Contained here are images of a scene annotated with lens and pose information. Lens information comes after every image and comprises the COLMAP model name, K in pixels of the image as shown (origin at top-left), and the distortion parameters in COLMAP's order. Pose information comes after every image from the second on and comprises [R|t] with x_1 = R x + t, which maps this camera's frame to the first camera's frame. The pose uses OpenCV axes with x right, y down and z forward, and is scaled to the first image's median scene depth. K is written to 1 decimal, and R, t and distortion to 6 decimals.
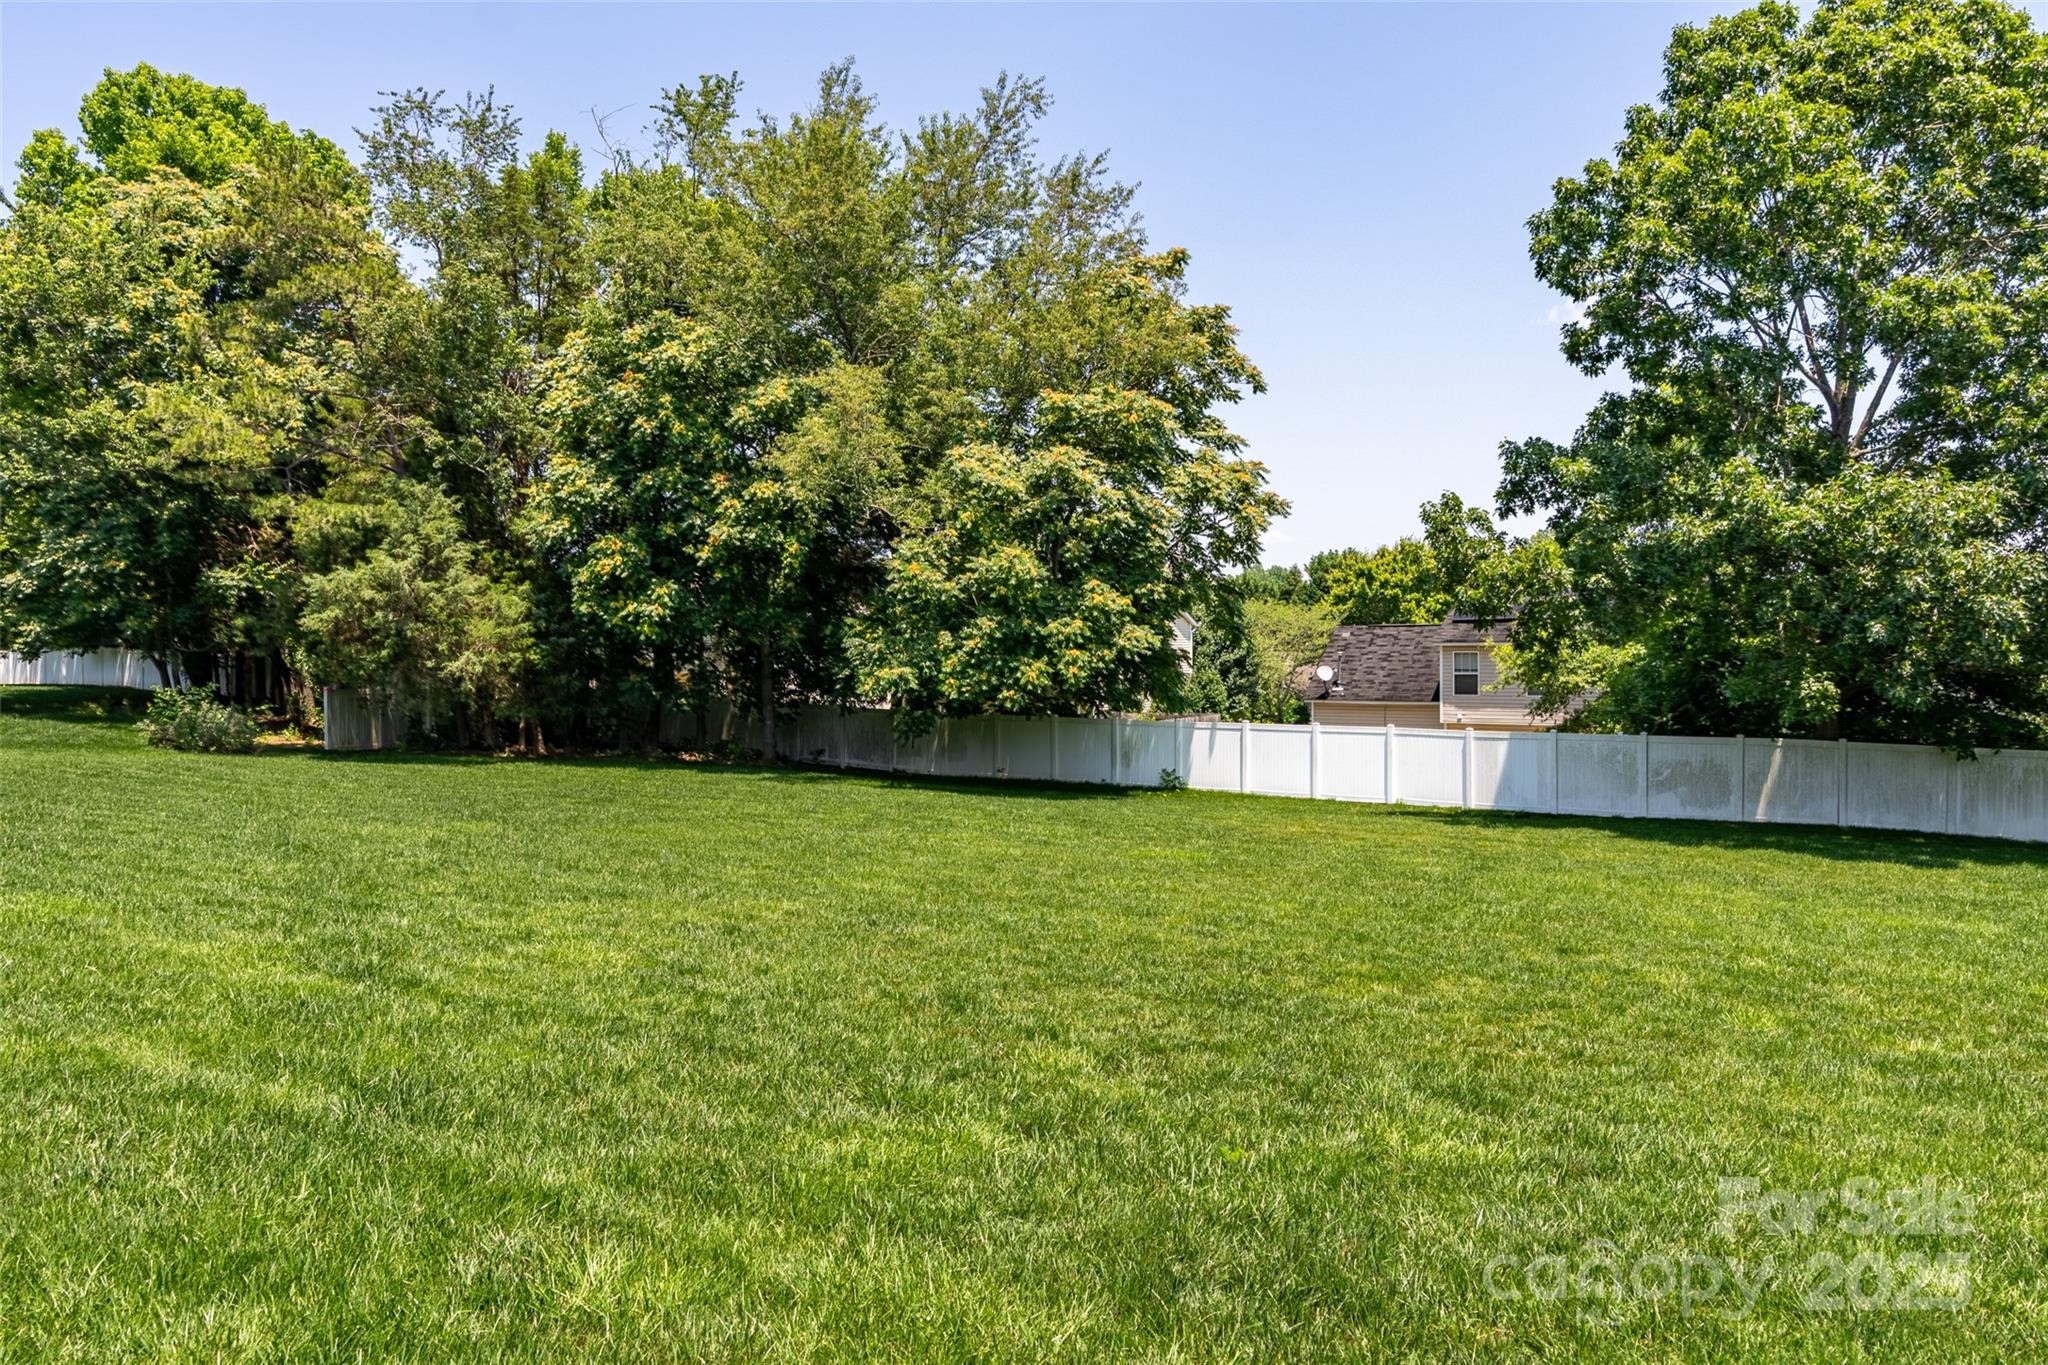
lens RADIAL K [[1436.5, 0, 1029.7], [0, 1436.5, 668.9], [0, 0, 1]] dist [-0.011155, -0.003460]
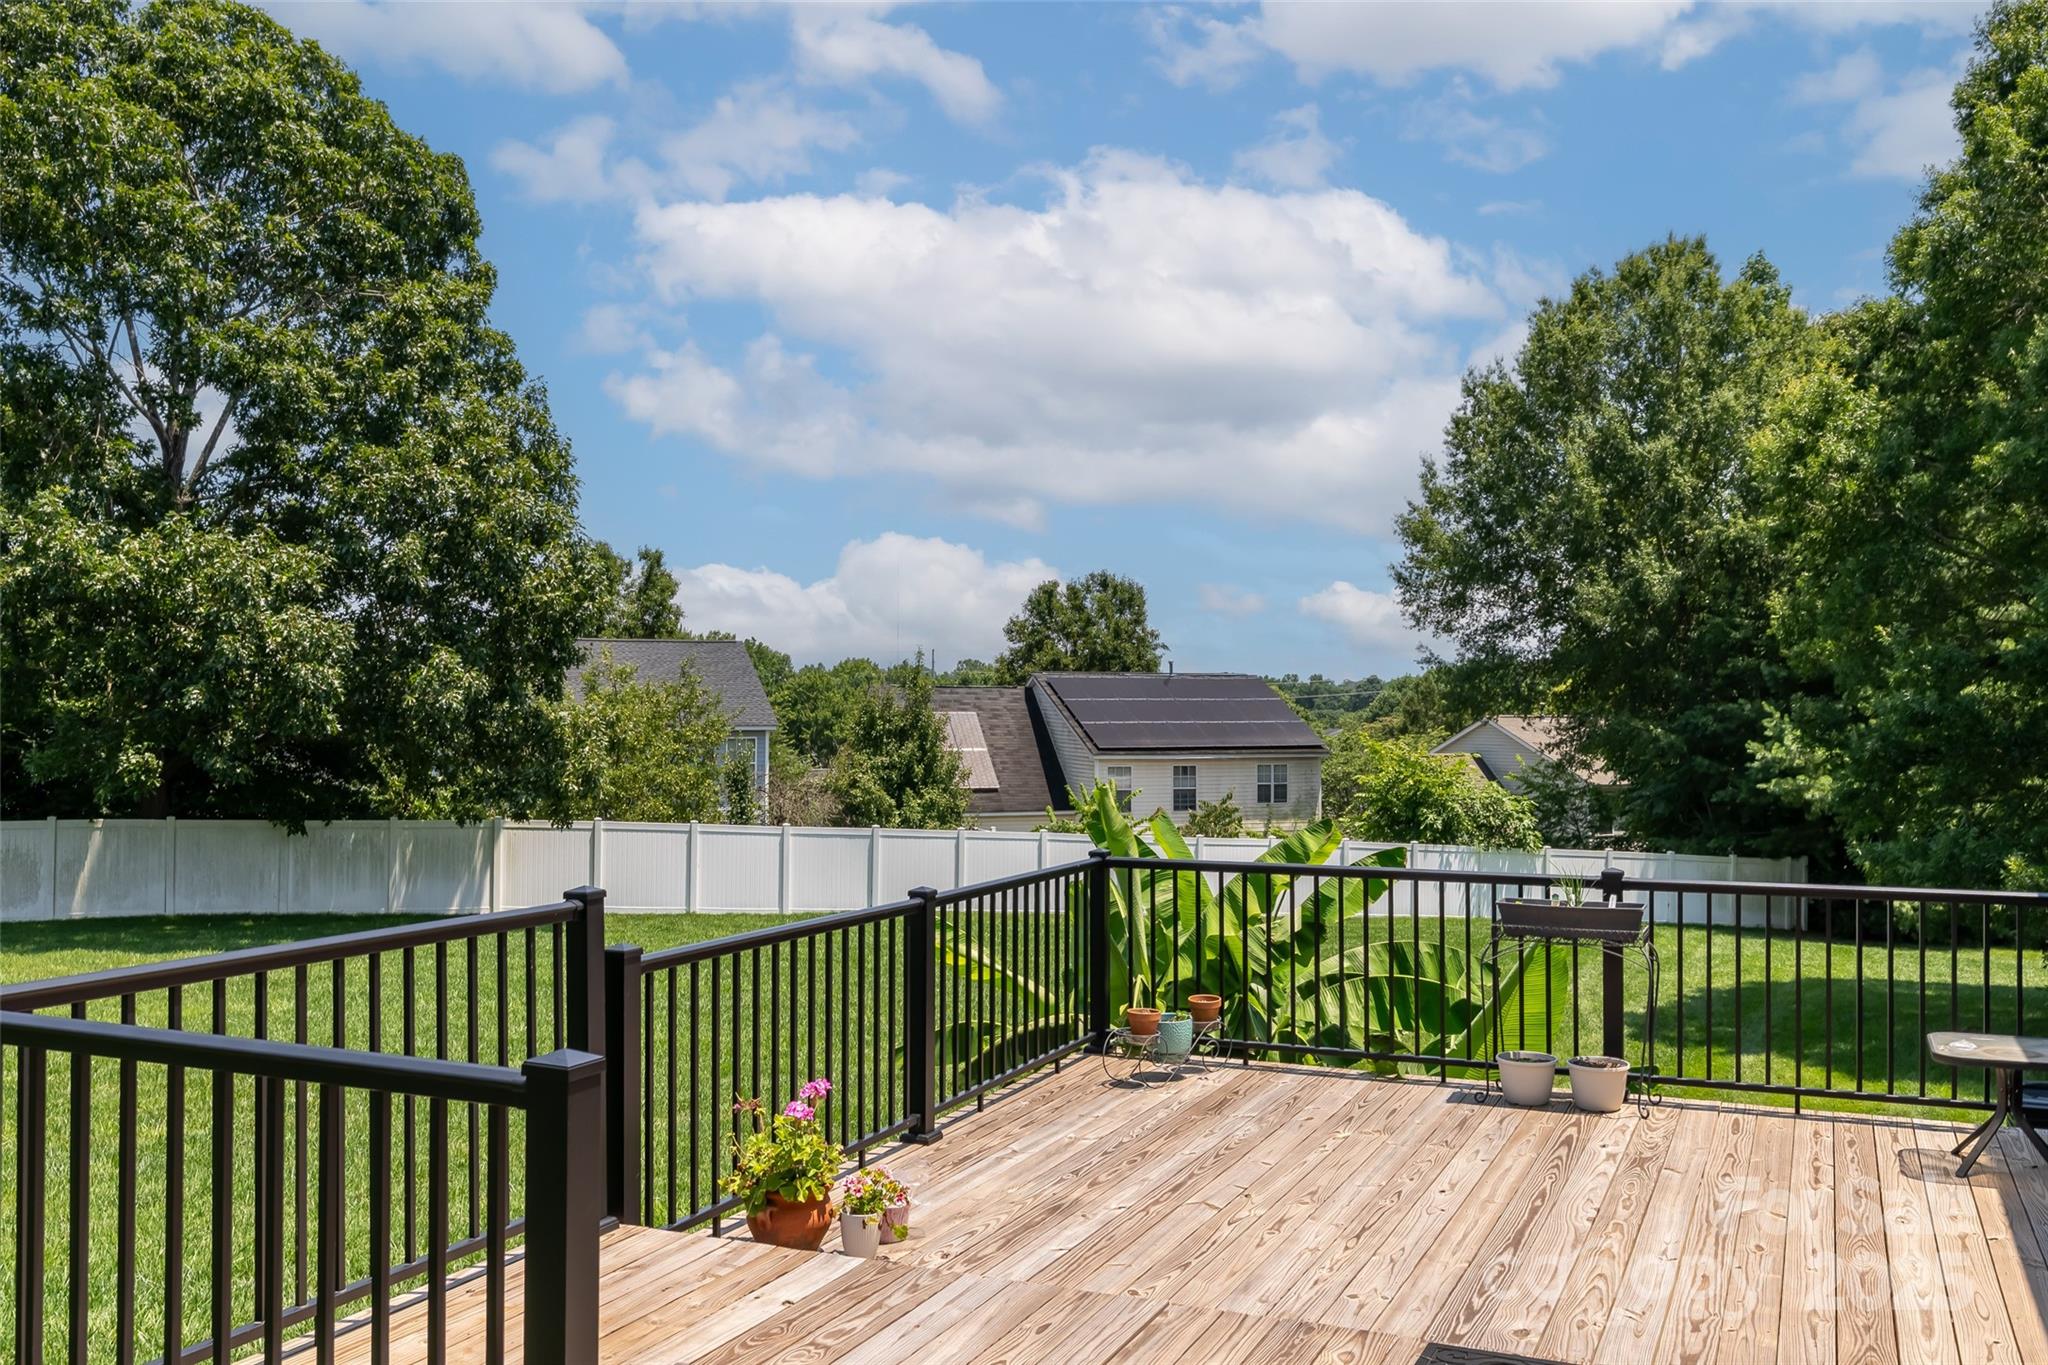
lens RADIAL K [[1748.2, 0, 1024.0], [0, 1748.2, 682.5], [0, 0, 1]] dist [-0.005711, 0.003418]
pose [[0.579490, 0.020119, 0.814731, -0.011772], [0.003106, 0.999633, -0.026895, -0.003642], [-0.814973, 0.018116, 0.579215, -0.065225]]
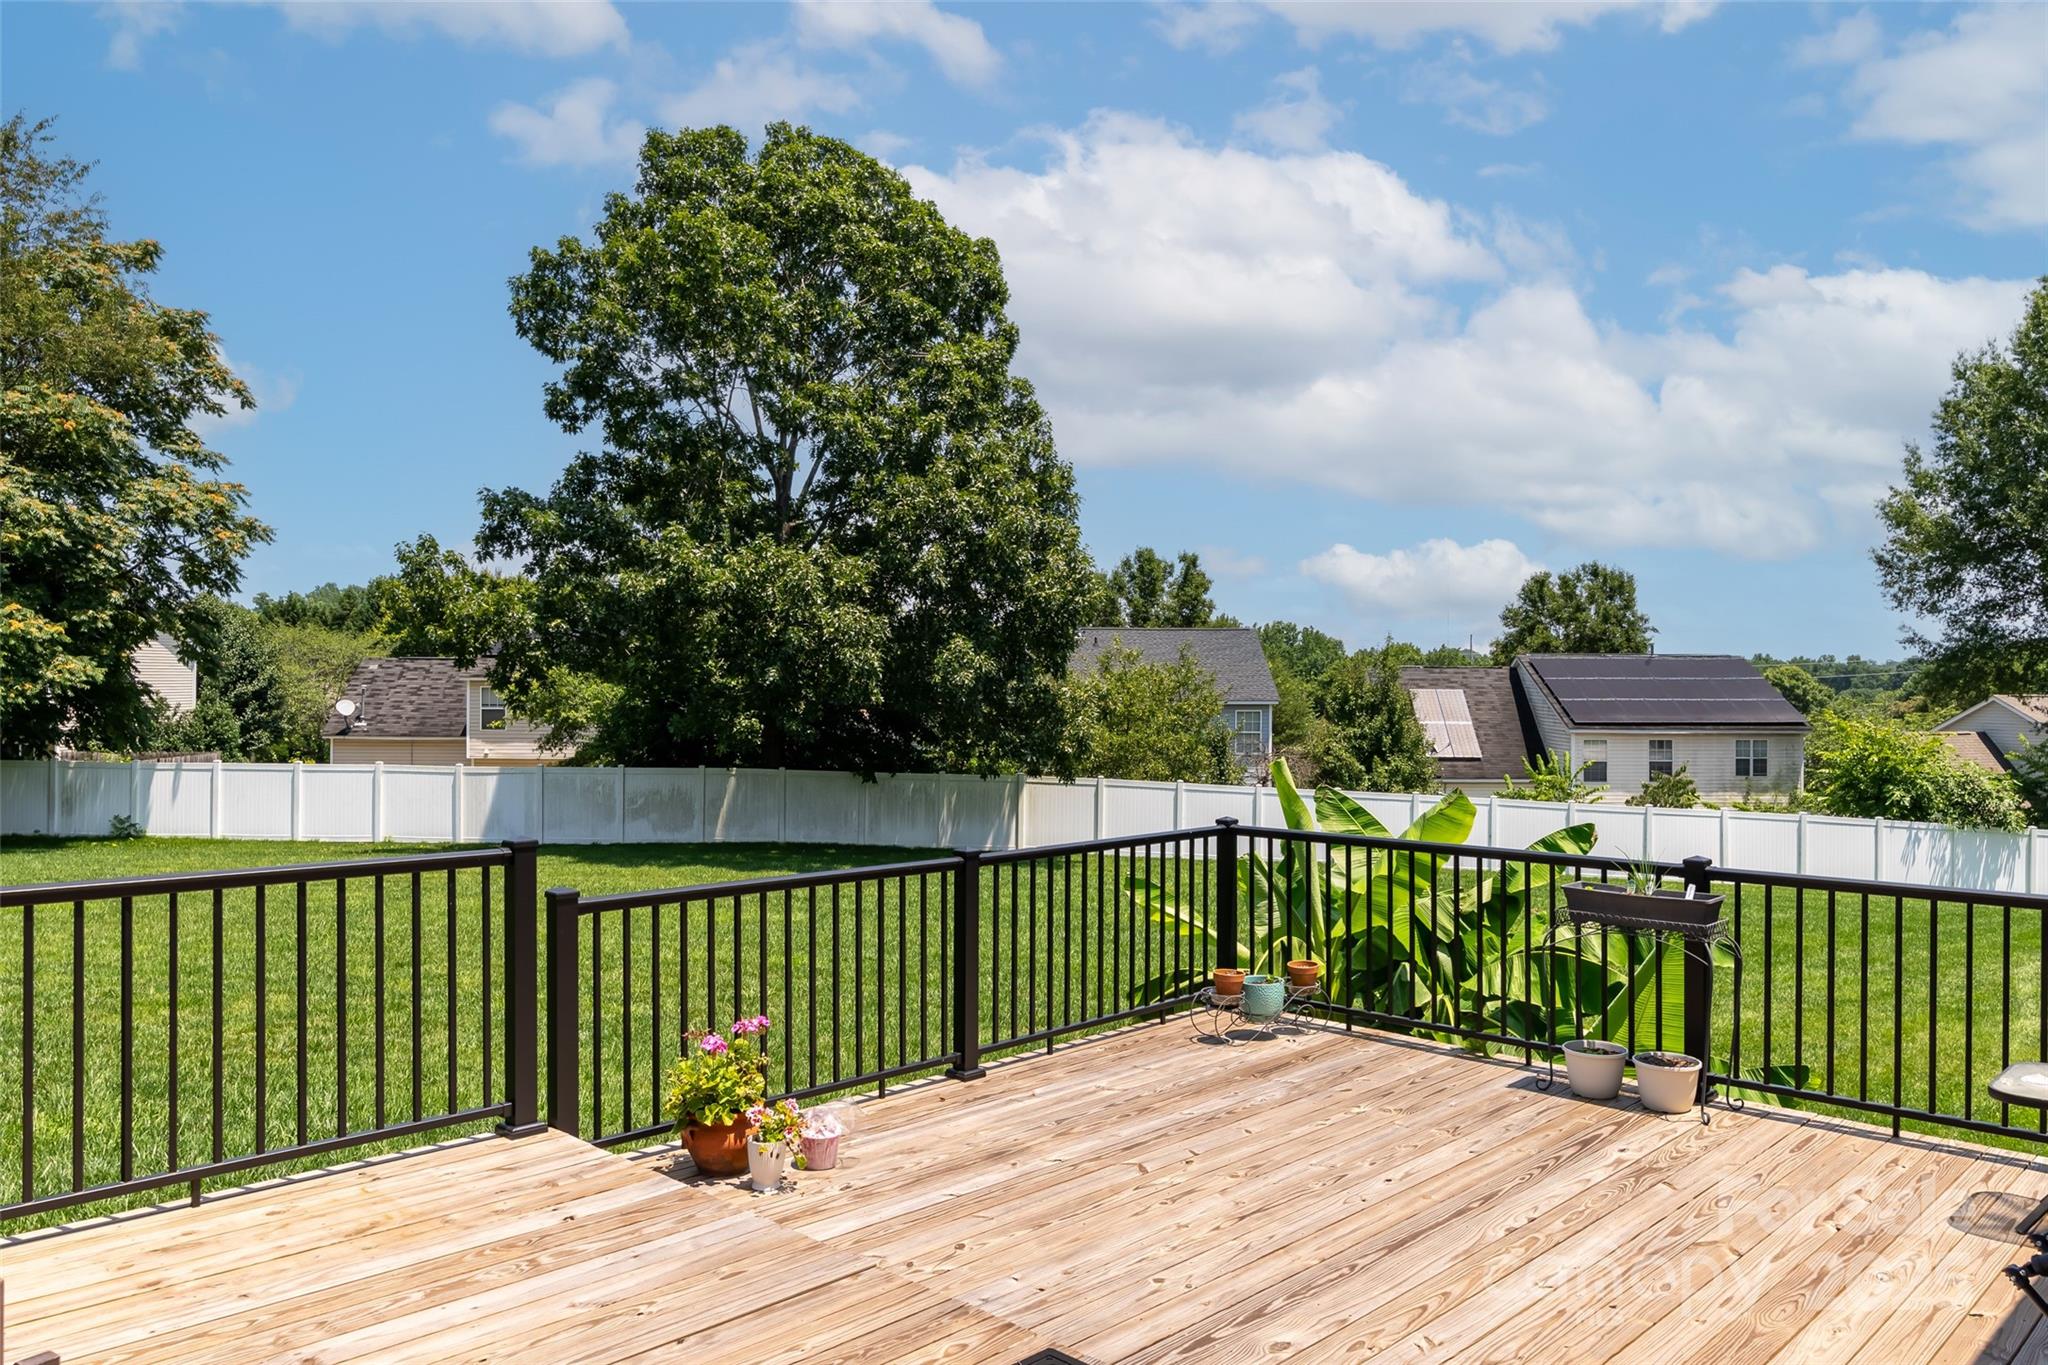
lens RADIAL K [[1470.6, 0, 1019.5], [0, 1470.6, 676.8], [0, 0, 1]] dist [-0.011116, 0.003729]
pose [[0.822404, 0.013700, 0.568739, 0.045212], [-0.004195, 0.999829, -0.018017, -0.003722], [-0.568889, 0.012431, 0.822320, -0.095745]]
